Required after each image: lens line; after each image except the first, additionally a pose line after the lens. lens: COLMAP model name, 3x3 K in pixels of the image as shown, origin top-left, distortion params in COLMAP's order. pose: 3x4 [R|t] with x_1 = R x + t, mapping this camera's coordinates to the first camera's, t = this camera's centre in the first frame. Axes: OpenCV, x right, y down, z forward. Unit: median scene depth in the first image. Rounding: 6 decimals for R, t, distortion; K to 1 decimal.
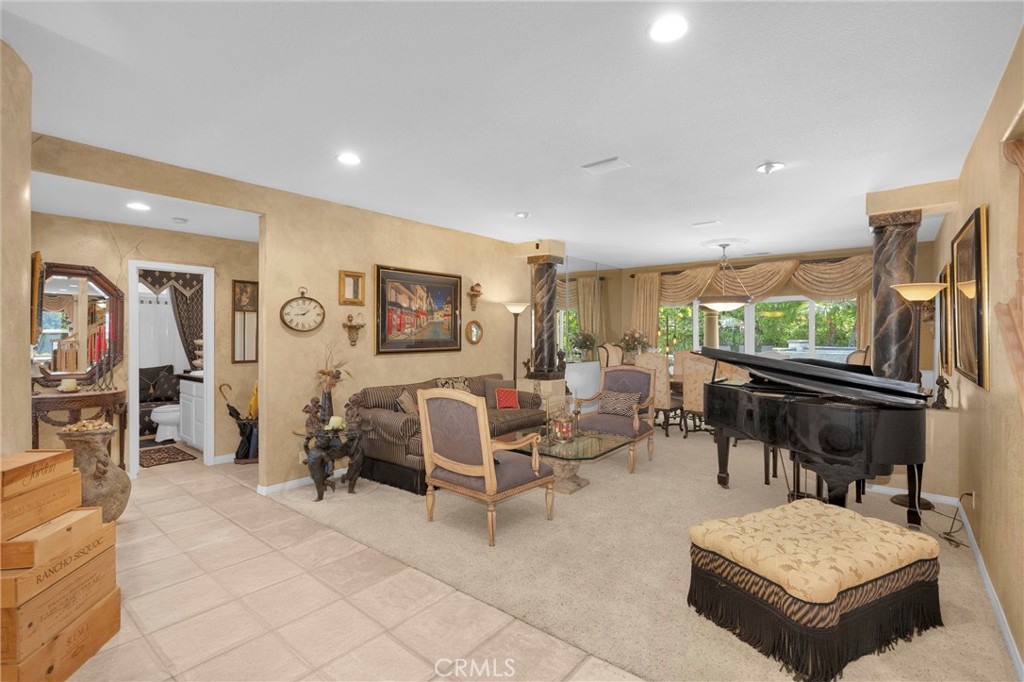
lens RADIAL K [[479.7, 0, 509.2], [0, 479.7, 334.4], [0, 0, 1]] dist [-0.003757, 0.000569]
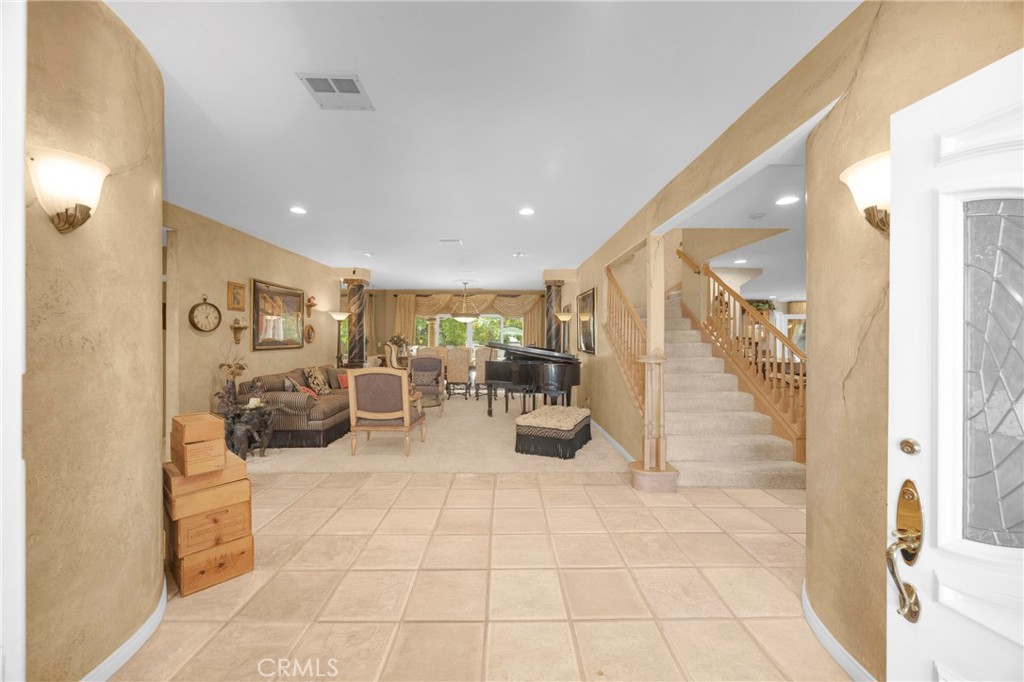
lens RADIAL K [[392.3, 0, 507.7], [0, 392.3, 339.1], [0, 0, 1]] dist [0.002517, 0.000005]
pose [[0.769235, -0.001749, 0.638963, -0.439767], [0.000033, 0.999996, 0.002698, 0.009194], [-0.638966, -0.002054, 0.769232, -0.212430]]
